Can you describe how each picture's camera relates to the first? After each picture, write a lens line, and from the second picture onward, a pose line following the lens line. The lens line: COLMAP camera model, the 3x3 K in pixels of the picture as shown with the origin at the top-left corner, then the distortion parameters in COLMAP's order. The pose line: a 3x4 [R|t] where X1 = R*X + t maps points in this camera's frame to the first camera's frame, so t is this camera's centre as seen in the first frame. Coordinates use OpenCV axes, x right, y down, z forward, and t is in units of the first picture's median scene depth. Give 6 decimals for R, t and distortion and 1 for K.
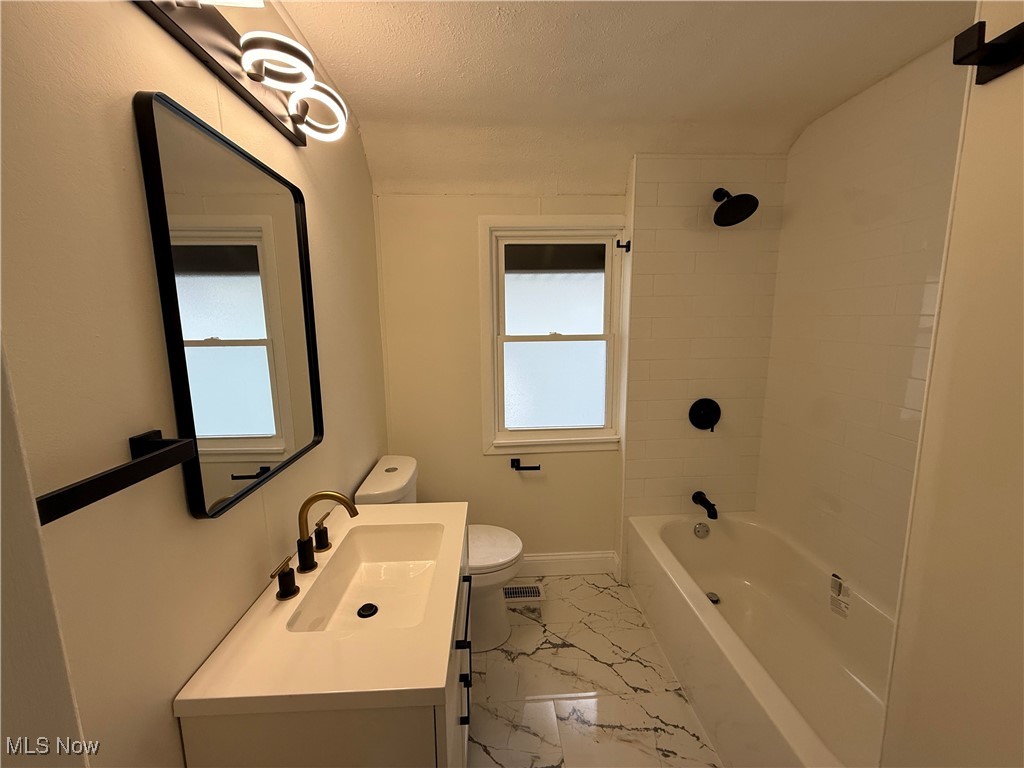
lens RADIAL K [[407.0, 0, 511.9], [0, 407.0, 383.8], [0, 0, 1]] dist [0.000155, -0.000396]
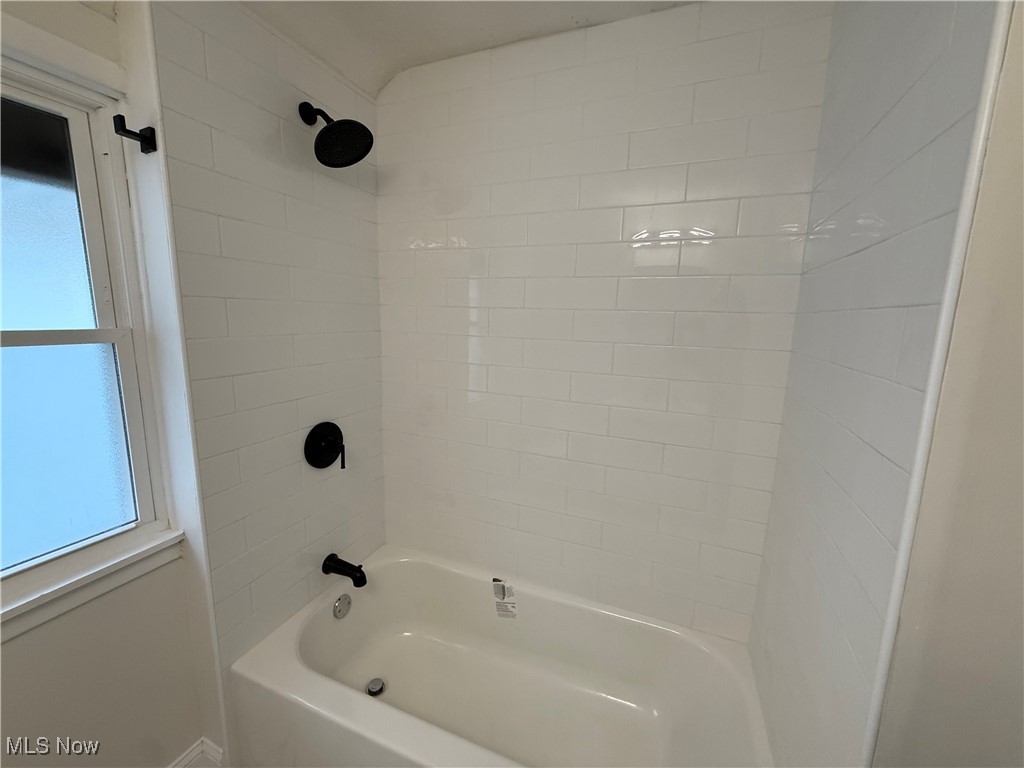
lens RADIAL K [[407.0, 0, 508.8], [0, 407.0, 385.5], [0, 0, 1]] dist [0.000155, -0.000396]
pose [[0.424775, -0.130360, 0.895864, 0.007262], [0.113011, 0.989473, 0.090397, -0.054313], [-0.898218, 0.062844, 0.435035, 0.440589]]
